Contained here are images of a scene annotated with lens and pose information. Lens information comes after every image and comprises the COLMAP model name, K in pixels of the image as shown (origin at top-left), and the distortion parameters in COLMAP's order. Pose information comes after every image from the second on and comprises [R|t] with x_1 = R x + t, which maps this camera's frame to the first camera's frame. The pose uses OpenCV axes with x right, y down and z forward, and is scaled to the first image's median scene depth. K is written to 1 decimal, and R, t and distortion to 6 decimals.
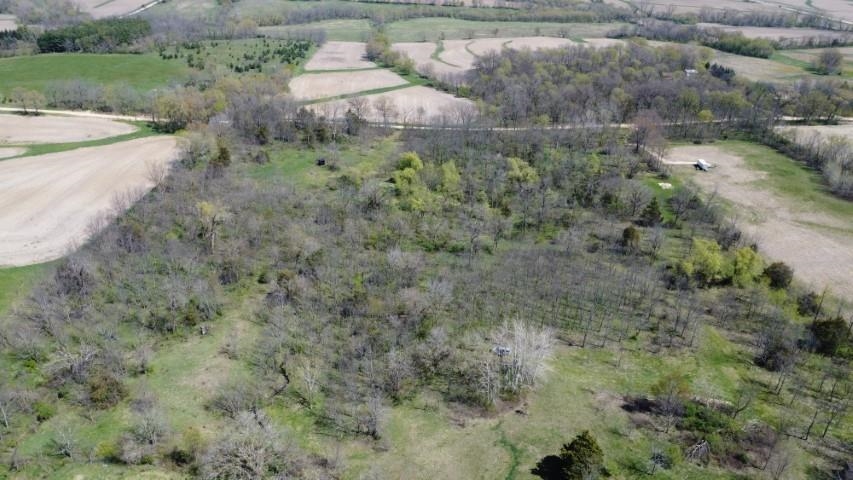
lens RADIAL K [[620.0, 0, 422.9], [0, 620.0, 240.4], [0, 0, 1]] dist [-0.027586, -0.009619]
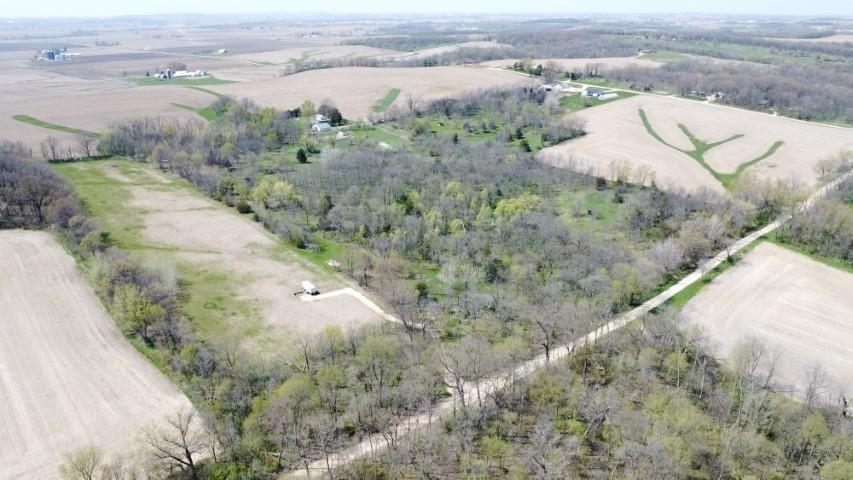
lens RADIAL K [[620.0, 0, 426.1], [0, 620.0, 241.3], [0, 0, 1]] dist [-0.027586, -0.009619]
pose [[-0.772287, 0.204857, -0.601337, 0.848676], [-0.295568, 0.722019, 0.625563, -0.769757], [0.562328, 0.660850, -0.497057, 1.508188]]
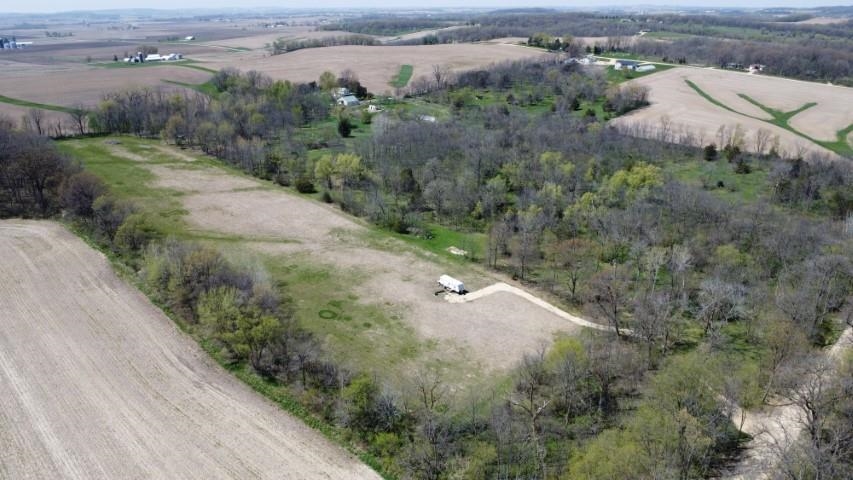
lens RADIAL K [[620.0, 0, 425.3], [0, 620.0, 241.4], [0, 0, 1]] dist [-0.027586, -0.009619]
pose [[-0.728030, 0.229885, -0.645852, 0.882080], [-0.313796, 0.725864, 0.612089, -0.536474], [0.609511, 0.648285, -0.456314, 1.267365]]
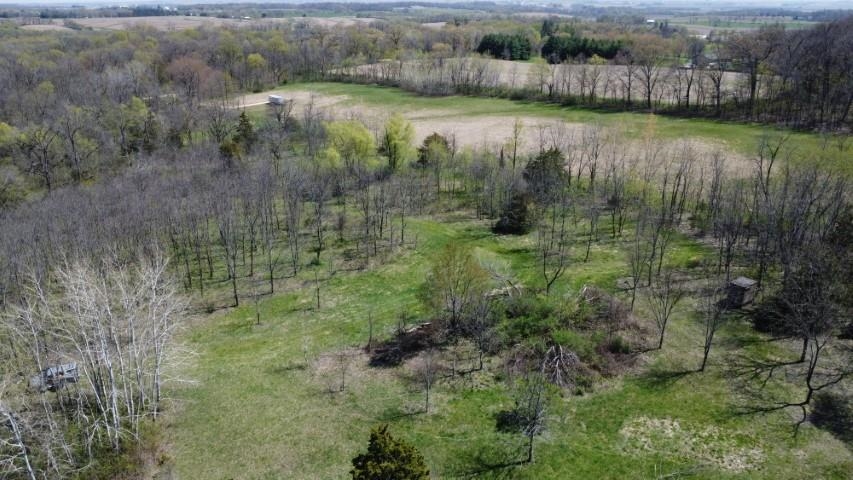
lens RADIAL K [[620.0, 0, 424.5], [0, 620.0, 236.9], [0, 0, 1]] dist [-0.027586, -0.009619]
pose [[0.733644, -0.268419, 0.624274, 0.043022], [0.318626, 0.947310, 0.032867, 0.084705], [-0.600203, 0.174797, 0.780514, 0.288424]]
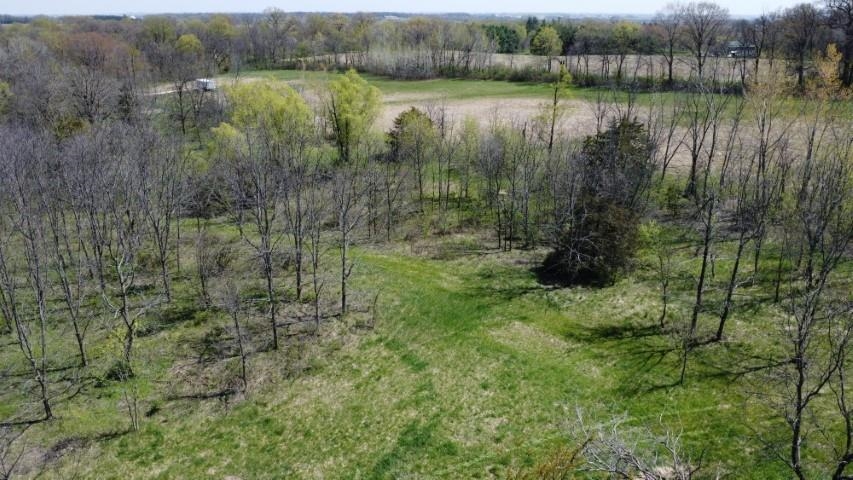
lens RADIAL K [[620.0, 0, 426.6], [0, 620.0, 237.3], [0, 0, 1]] dist [-0.027586, -0.009619]
pose [[0.704511, -0.262861, 0.659218, 0.163173], [0.326644, 0.944744, 0.027627, 0.080680], [-0.630054, 0.195866, 0.751444, 0.430136]]
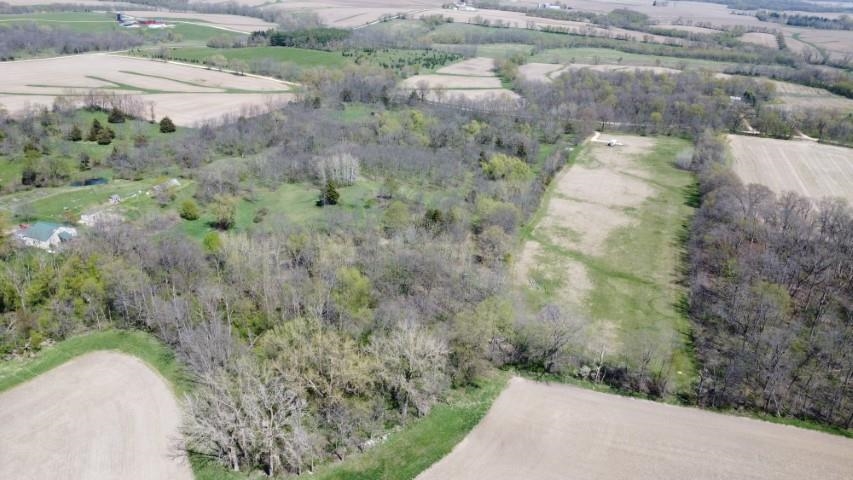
lens RADIAL K [[620.0, 0, 424.4], [0, 620.0, 242.7], [0, 0, 1]] dist [-0.027586, -0.009619]
pose [[0.920737, 0.174814, -0.348831, 0.602721], [-0.190335, 0.981664, -0.010436, 0.201949], [0.340611, 0.076003, 0.937127, -0.459158]]
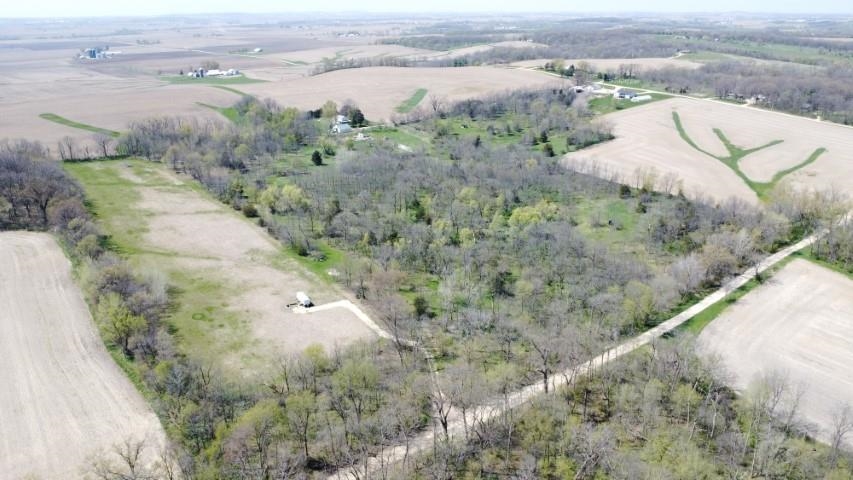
lens RADIAL K [[620.0, 0, 426.0], [0, 620.0, 242.5], [0, 0, 1]] dist [-0.027586, -0.009619]
pose [[-0.809472, 0.191155, -0.555171, 0.779774], [-0.272989, 0.714590, 0.644080, -0.766358], [0.519839, 0.672920, -0.526257, 1.499679]]
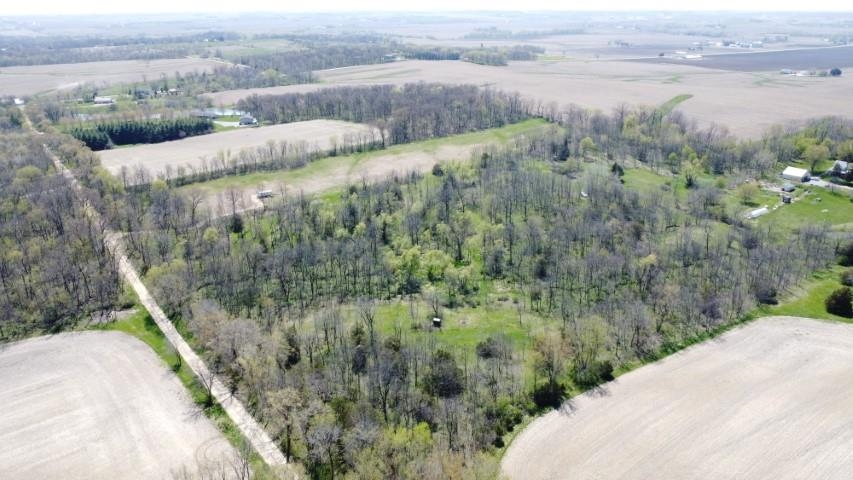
lens RADIAL K [[620.0, 0, 422.4], [0, 620.0, 241.6], [0, 0, 1]] dist [-0.027586, -0.009619]
pose [[-0.561015, -0.315479, 0.765333, -0.746196], [0.361801, 0.738109, 0.569469, -0.670196], [-0.744555, 0.596379, -0.299950, 1.226661]]
